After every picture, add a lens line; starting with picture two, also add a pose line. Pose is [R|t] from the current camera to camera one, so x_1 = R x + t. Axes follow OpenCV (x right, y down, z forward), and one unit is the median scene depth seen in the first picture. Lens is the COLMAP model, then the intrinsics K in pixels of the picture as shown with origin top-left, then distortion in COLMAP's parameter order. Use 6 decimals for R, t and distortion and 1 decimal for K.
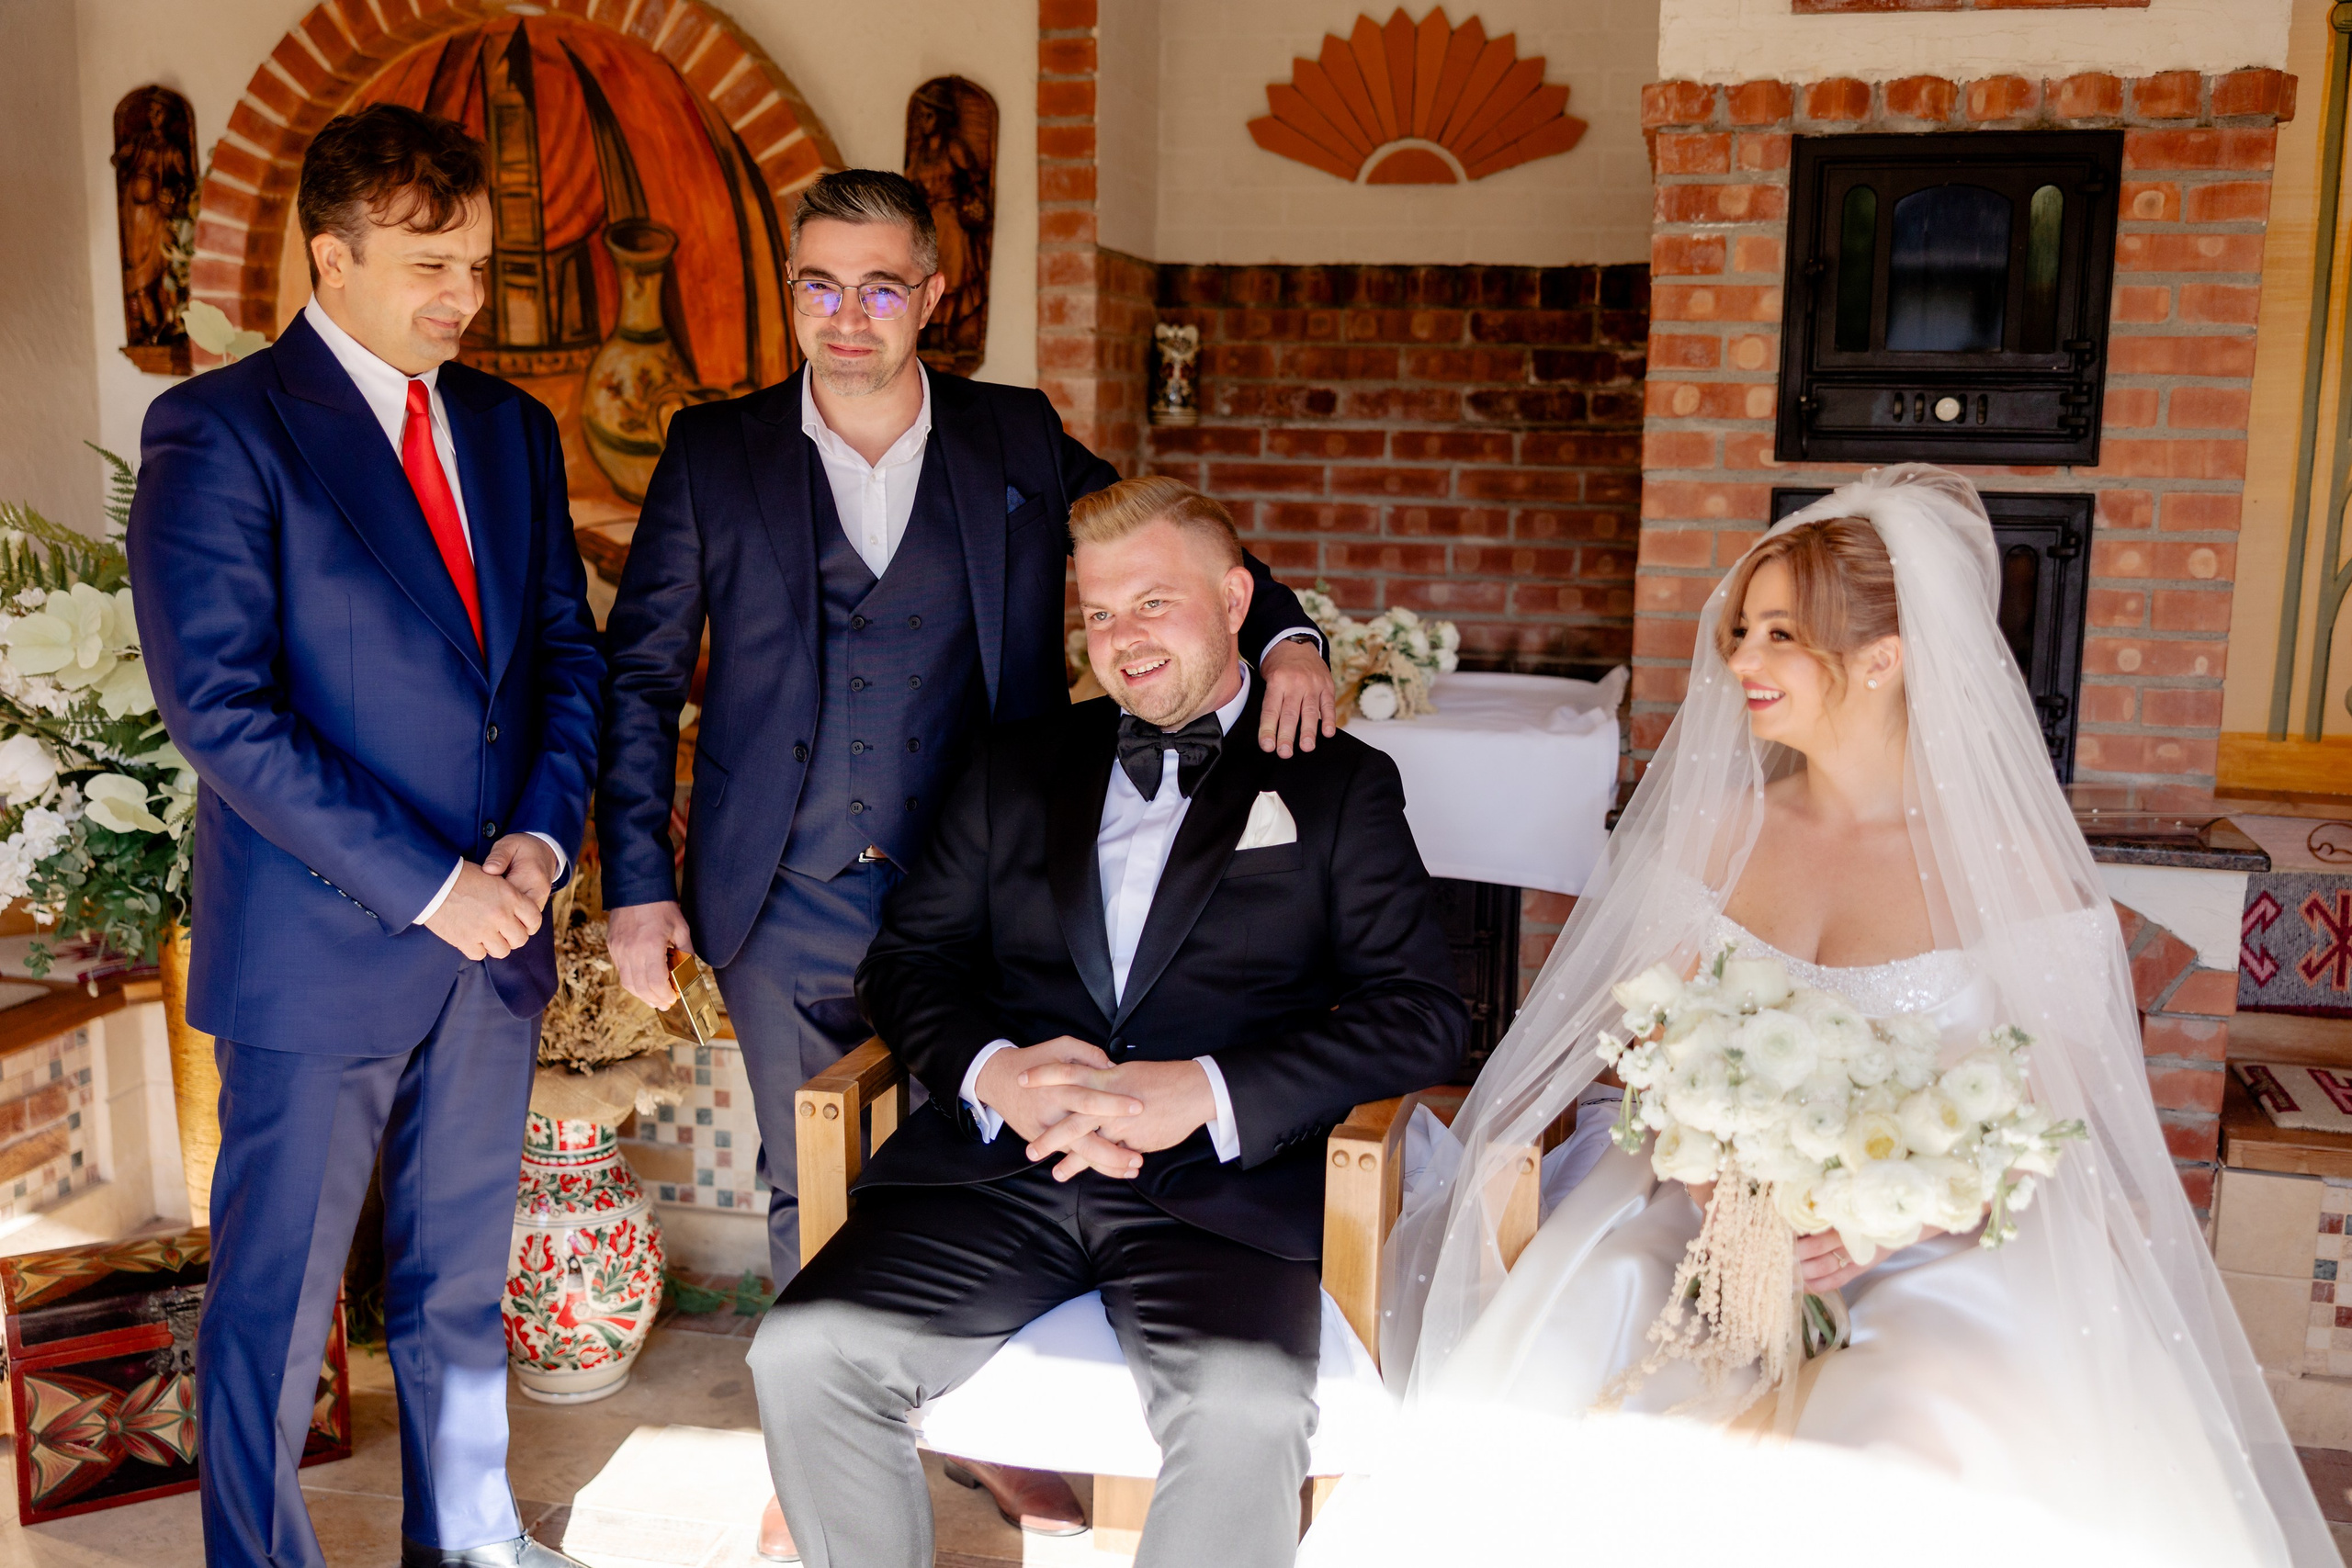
lens RADIAL K [[2279.3, 0, 1184.5], [0, 2279.3, 771.9], [0, 0, 1]] dist [0.018674, 0.000000]
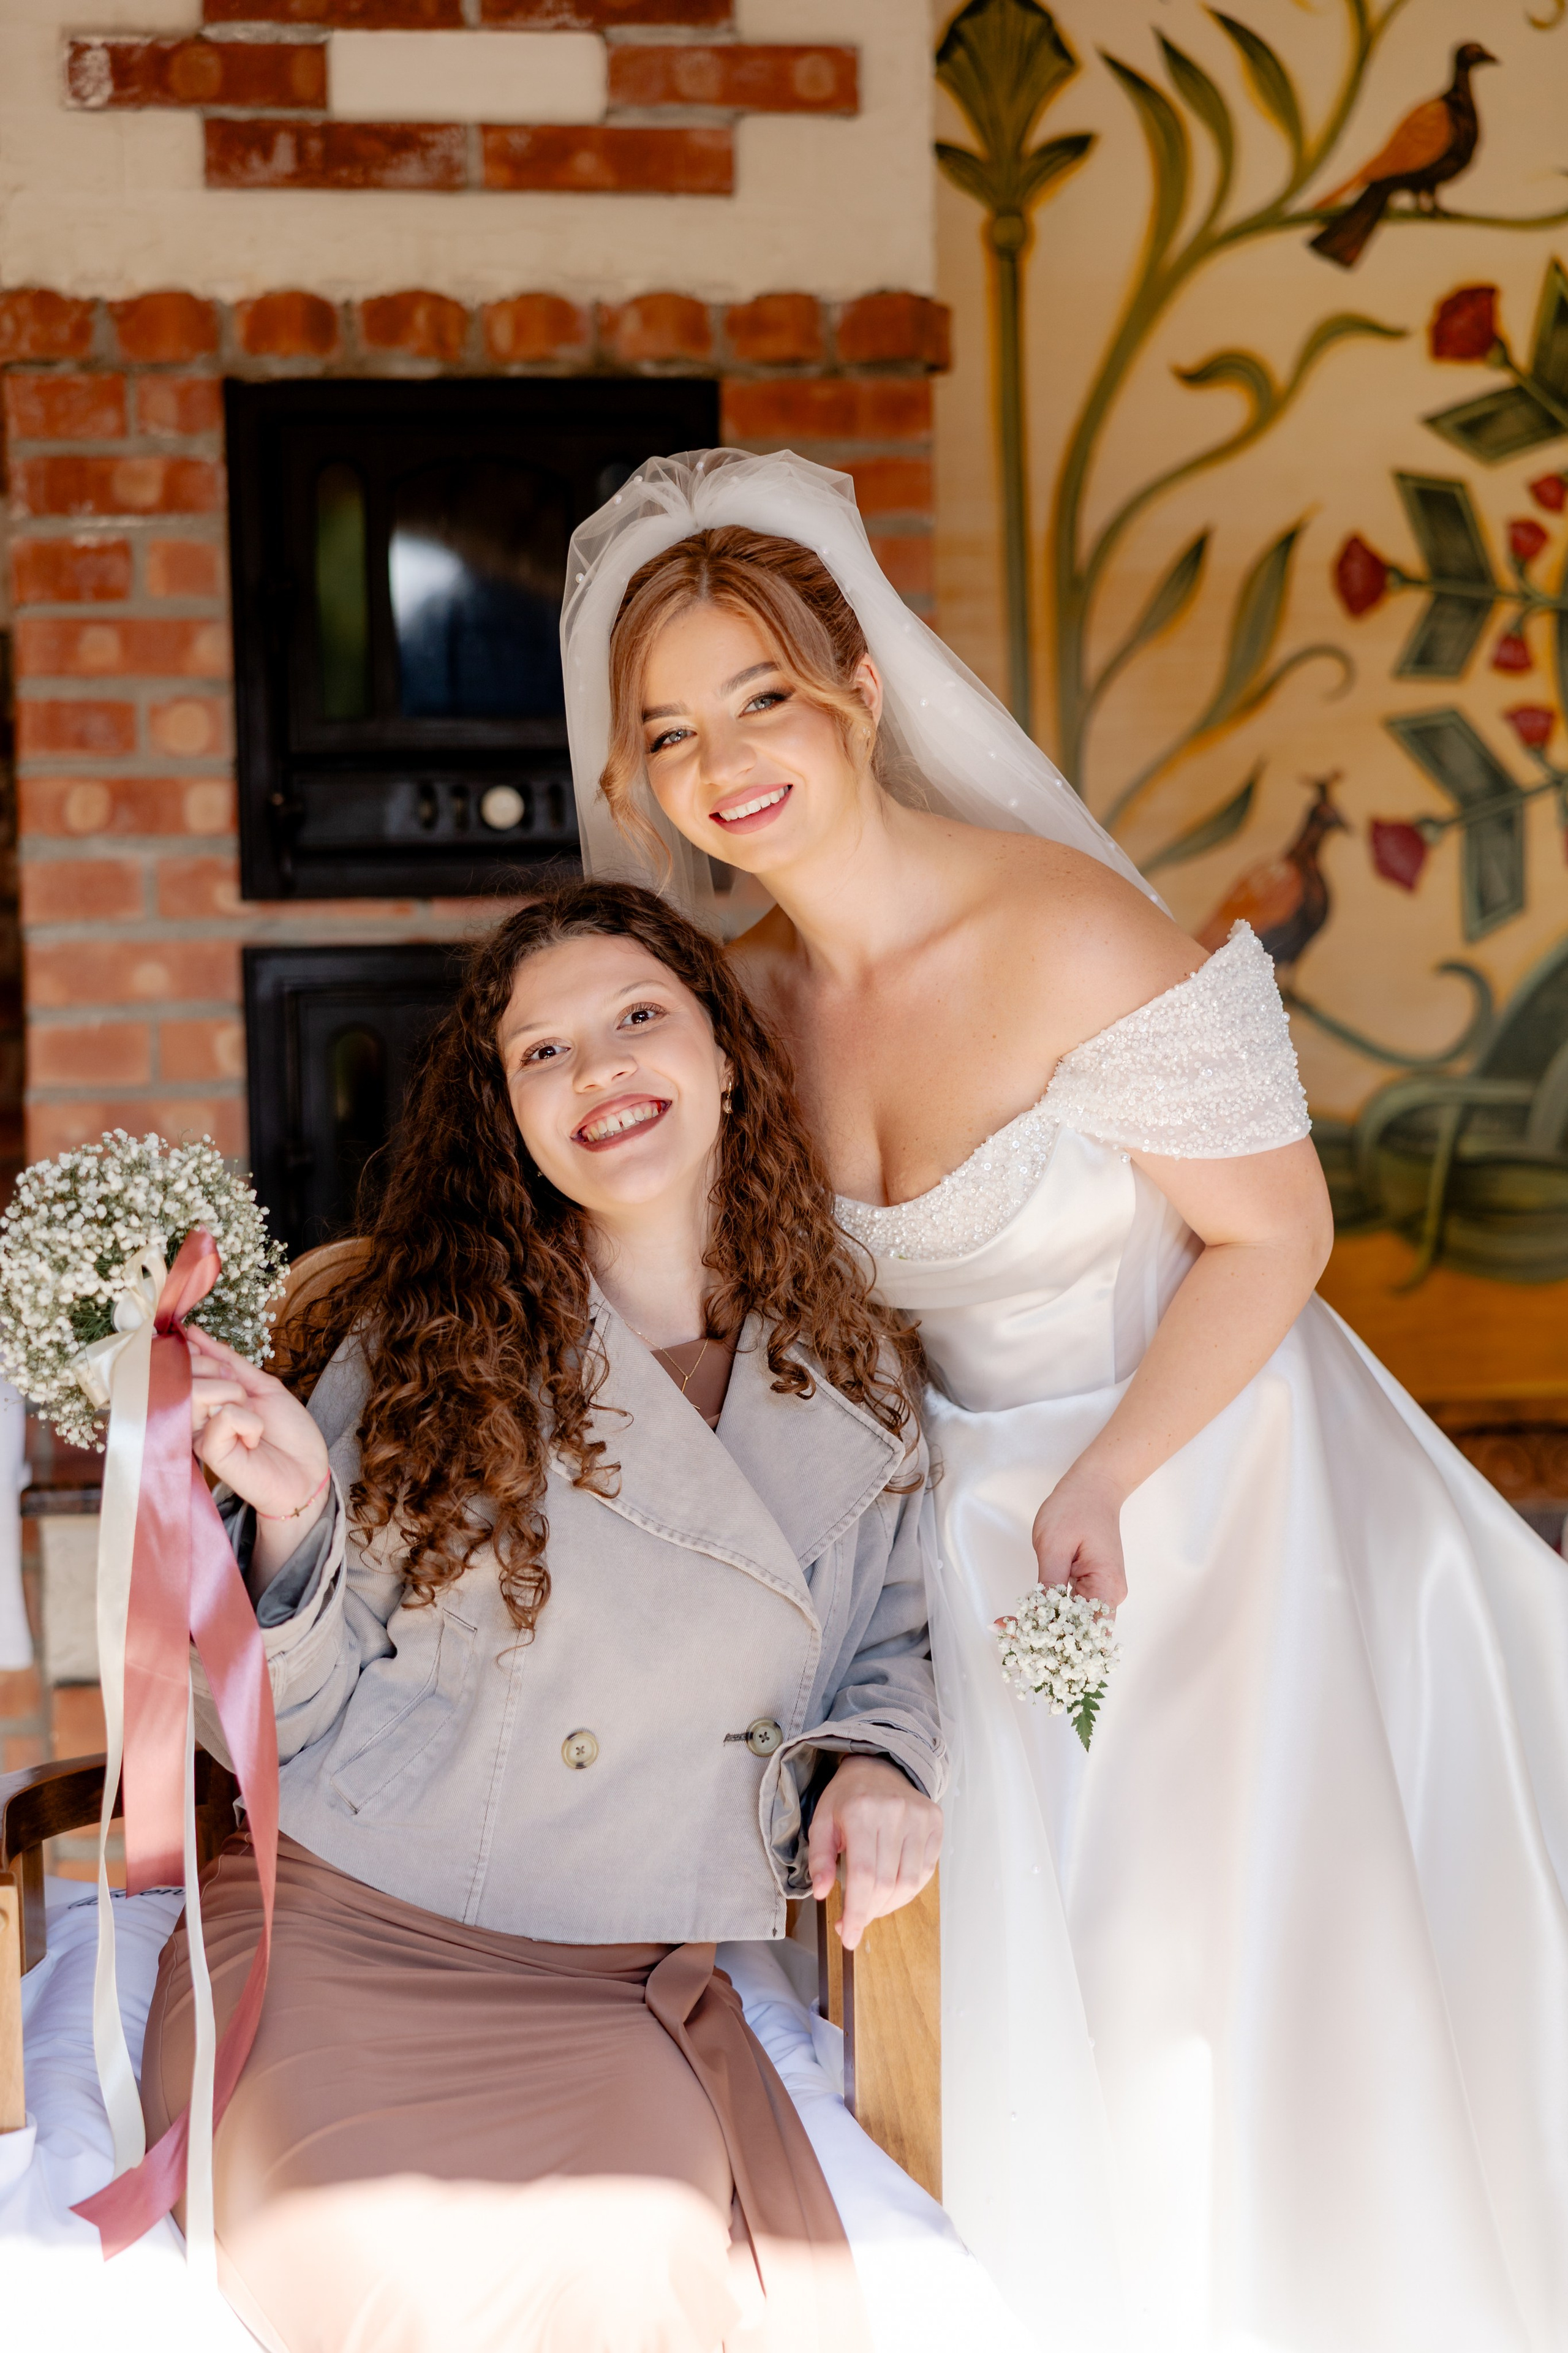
lens RADIAL K [[4433.6, 0, 779.5], [0, 4433.6, 1187.6], [0, 0, 1]] dist [0.020977, 0.000000]
pose [[0.922812, -0.047570, 0.382302, -0.061465], [0.100885, 0.987557, -0.120636, 0.093279], [-0.371806, 0.149893, 0.916129, -0.116660]]
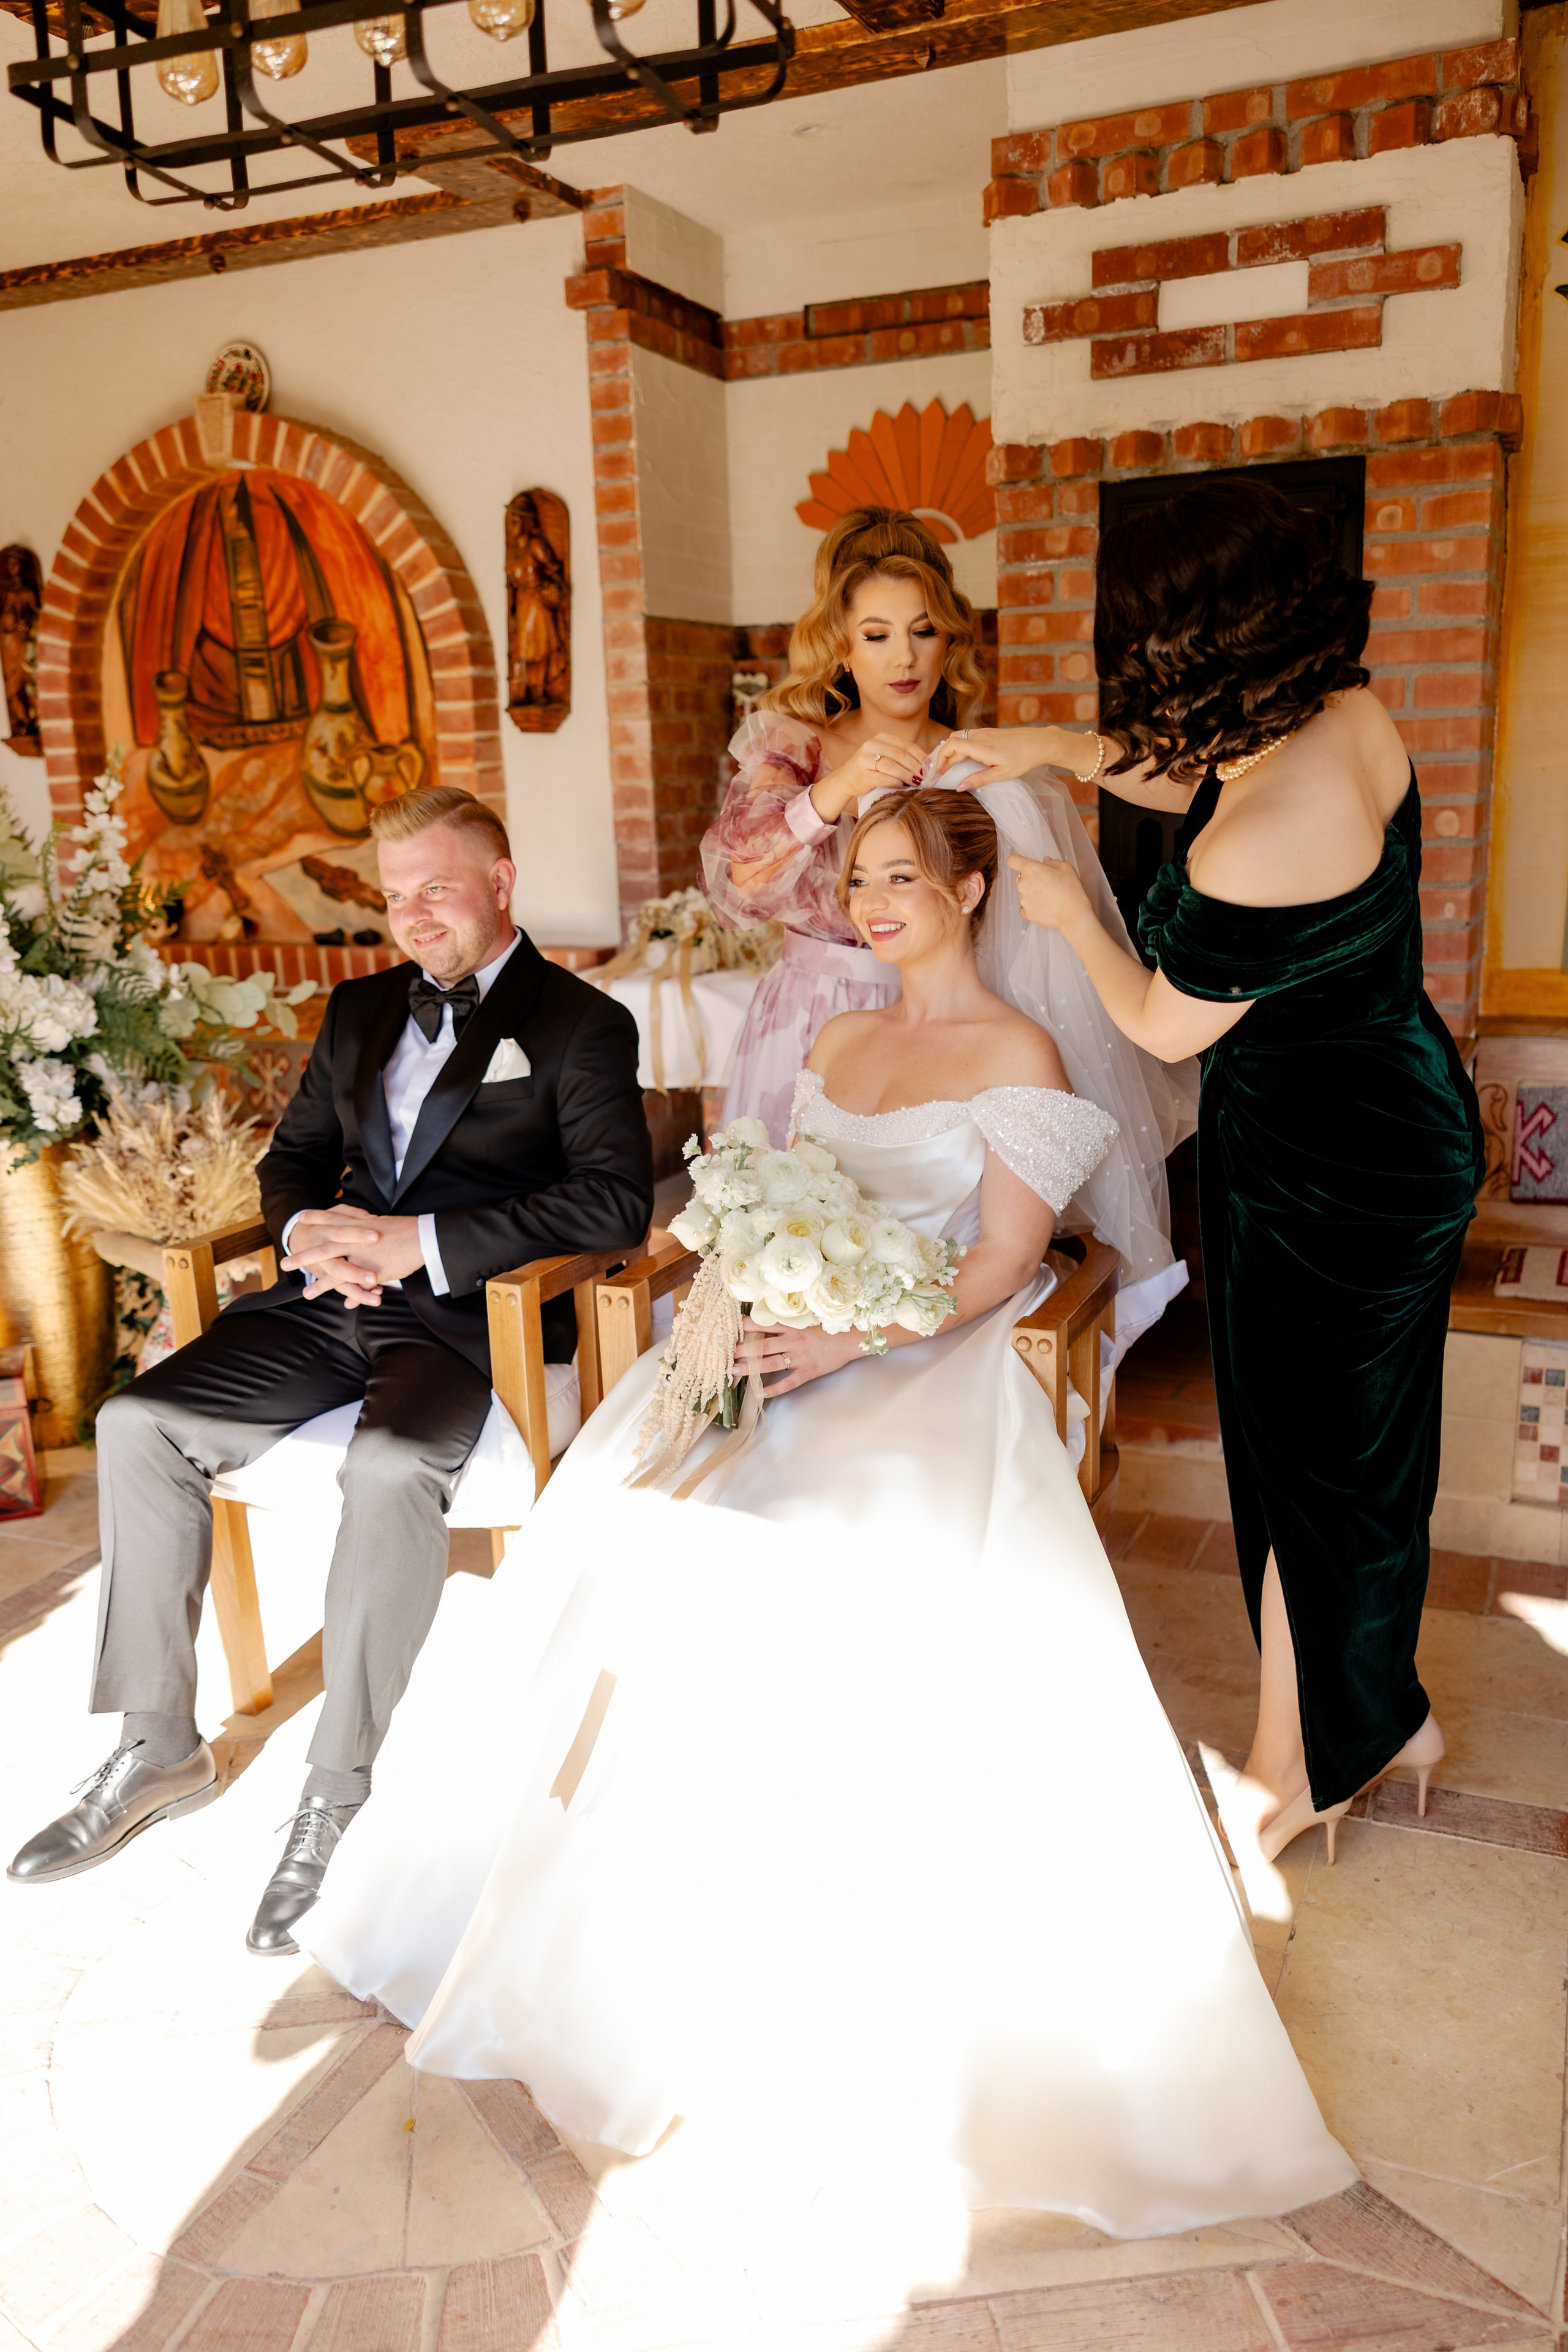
lens RADIAL K [[1816.3, 0, 782.5], [0, 1816.3, 1166.2], [0, 0, 1]] dist [0.018426, -0.020219]
pose [[0.978853, -0.007789, -0.204416, 0.285817], [0.020770, 0.997895, 0.061434, 0.019617], [0.203508, -0.064381, 0.976954, -0.000538]]
